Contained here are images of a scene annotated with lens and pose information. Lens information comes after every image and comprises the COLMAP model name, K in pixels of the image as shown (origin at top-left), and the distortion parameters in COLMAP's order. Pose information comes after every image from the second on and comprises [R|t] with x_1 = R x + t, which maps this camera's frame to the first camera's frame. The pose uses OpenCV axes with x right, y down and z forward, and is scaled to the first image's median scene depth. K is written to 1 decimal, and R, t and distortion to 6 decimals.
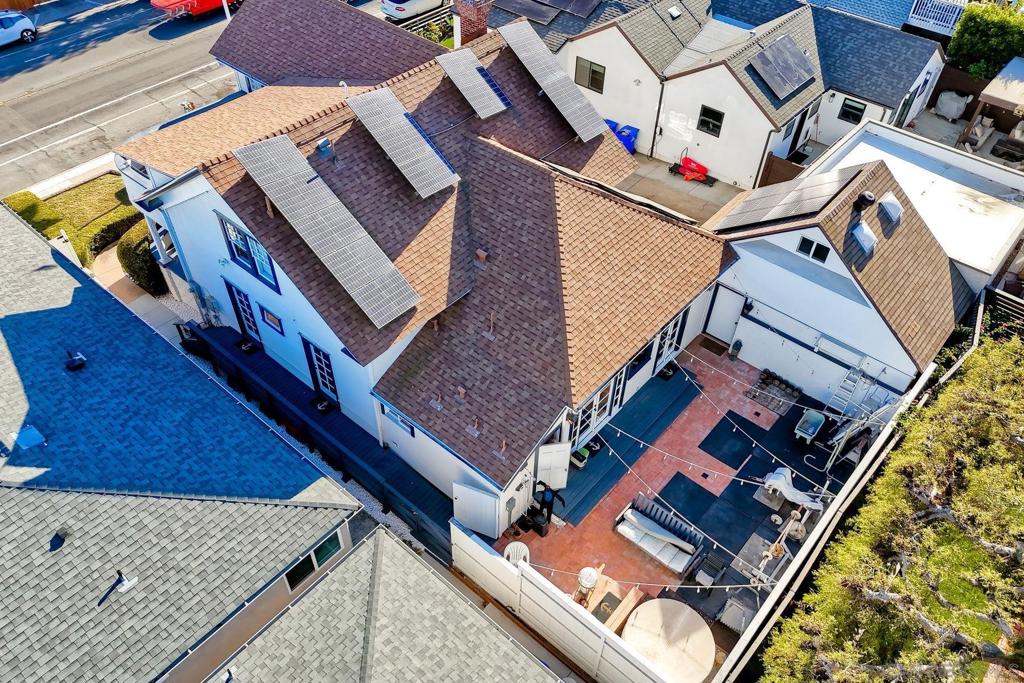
lens RADIAL K [[766.6, 0, 512.0], [0, 766.6, 341.5], [0, 0, 1]] dist [0.038342, -0.004988]
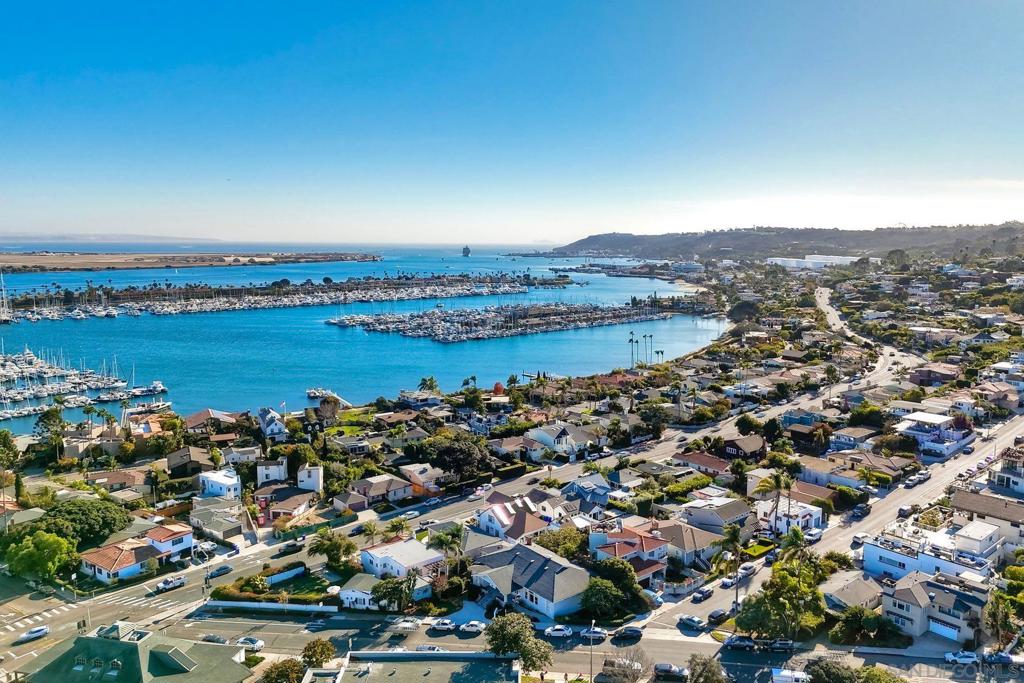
lens RADIAL K [[766.6, 0, 512.0], [0, 766.6, 341.5], [0, 0, 1]] dist [0.038342, -0.004988]
pose [[0.989070, 0.010236, -0.147091, 1.025940], [-0.096789, 0.797635, -0.595324, 3.057092], [0.111232, 0.603054, 0.789908, -6.281911]]
